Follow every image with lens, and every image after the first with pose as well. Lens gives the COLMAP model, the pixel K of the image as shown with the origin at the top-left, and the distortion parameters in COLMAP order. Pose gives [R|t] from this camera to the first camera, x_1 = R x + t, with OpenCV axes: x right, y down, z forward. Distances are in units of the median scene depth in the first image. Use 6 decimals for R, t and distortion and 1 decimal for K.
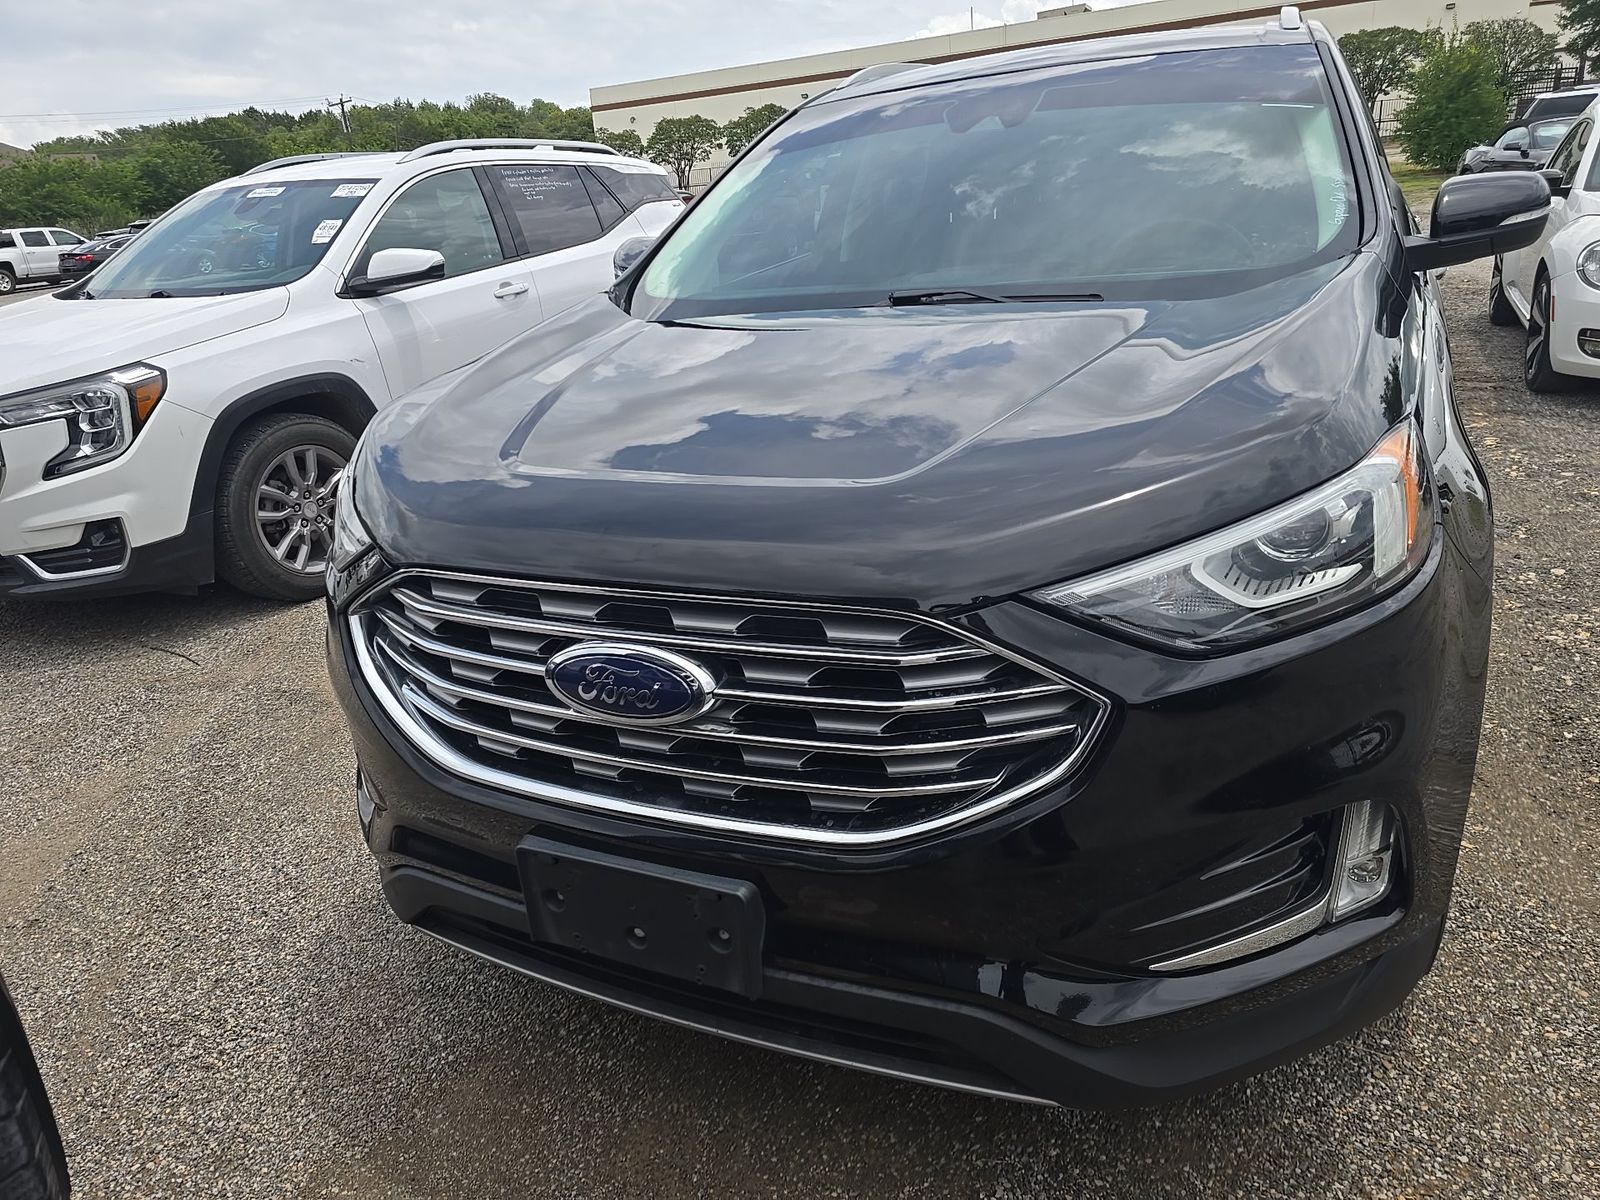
lens RADIAL K [[1085.4, 0, 808.3], [0, 1085.4, 604.0], [0, 0, 1]] dist [0.051585, -0.053506]
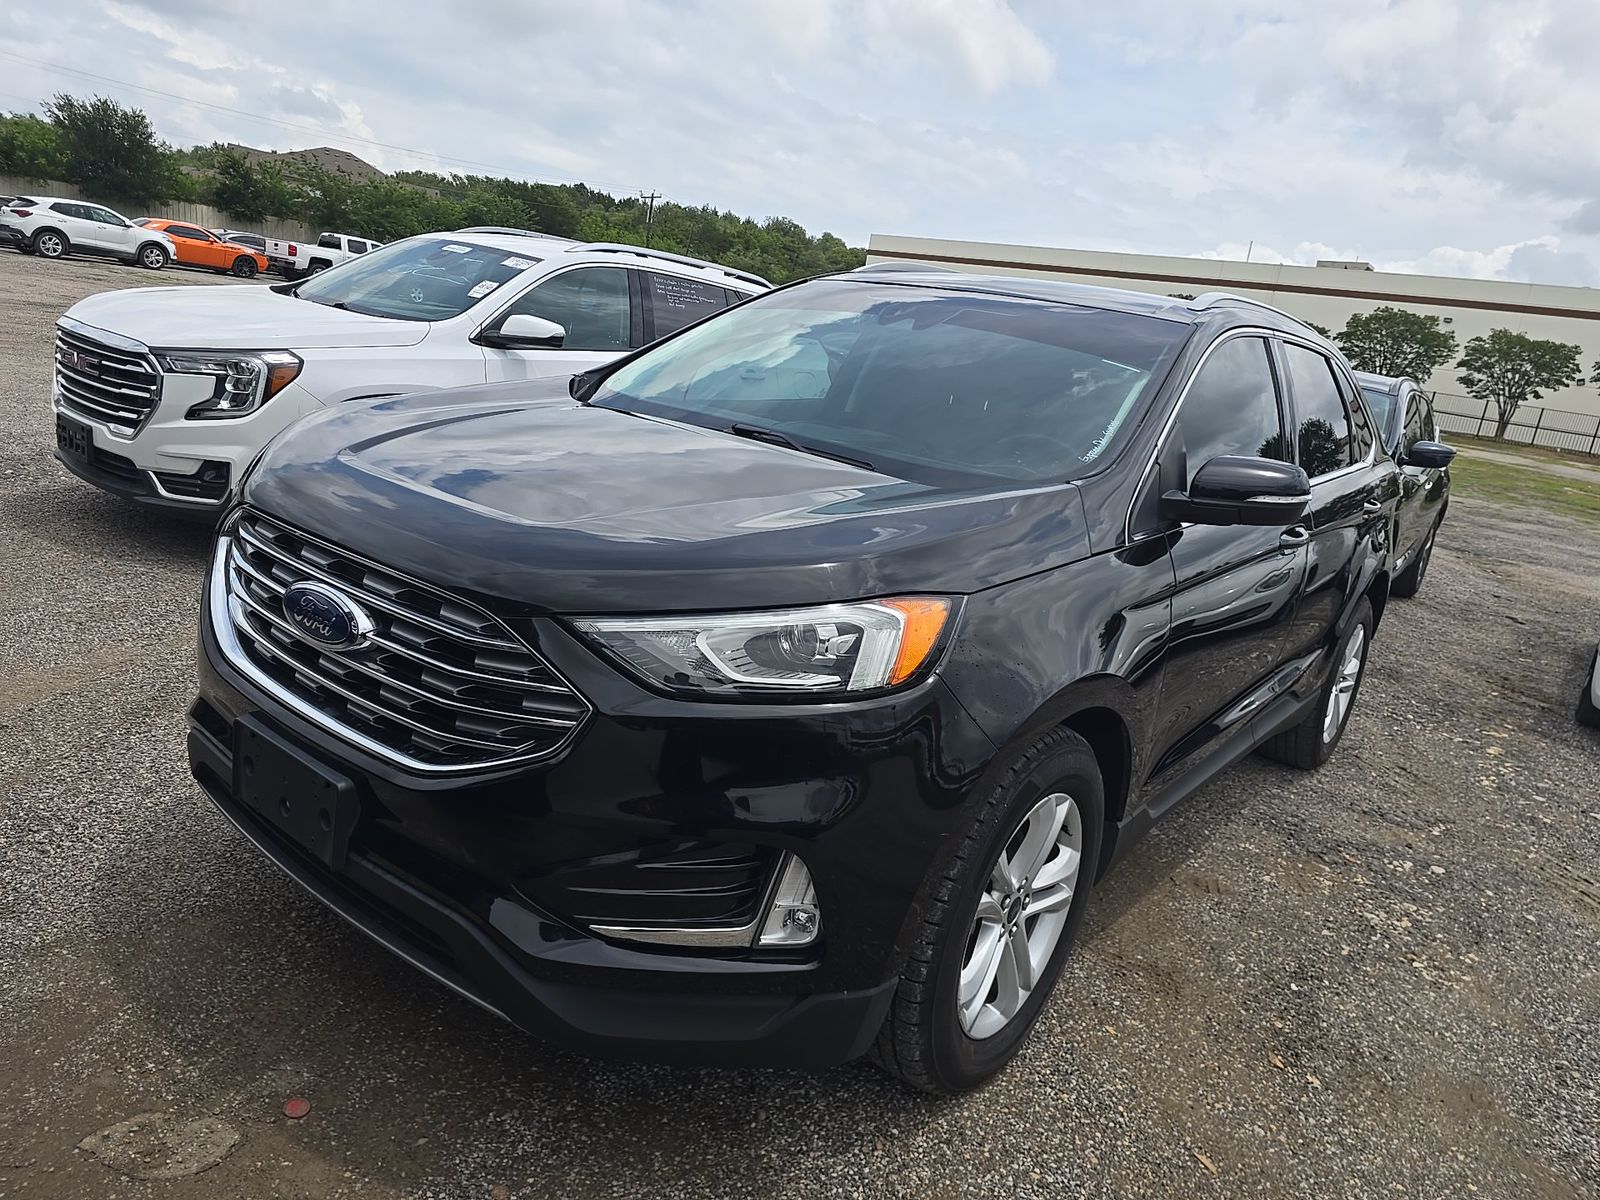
lens RADIAL K [[1085.4, 0, 808.3], [0, 1085.4, 604.0], [0, 0, 1]] dist [0.051585, -0.053506]
pose [[0.948853, 0.272119, -0.160092, 0.228241], [-0.289944, 0.951724, -0.100765, 0.007498], [0.124943, 0.142029, 0.981945, -0.103031]]
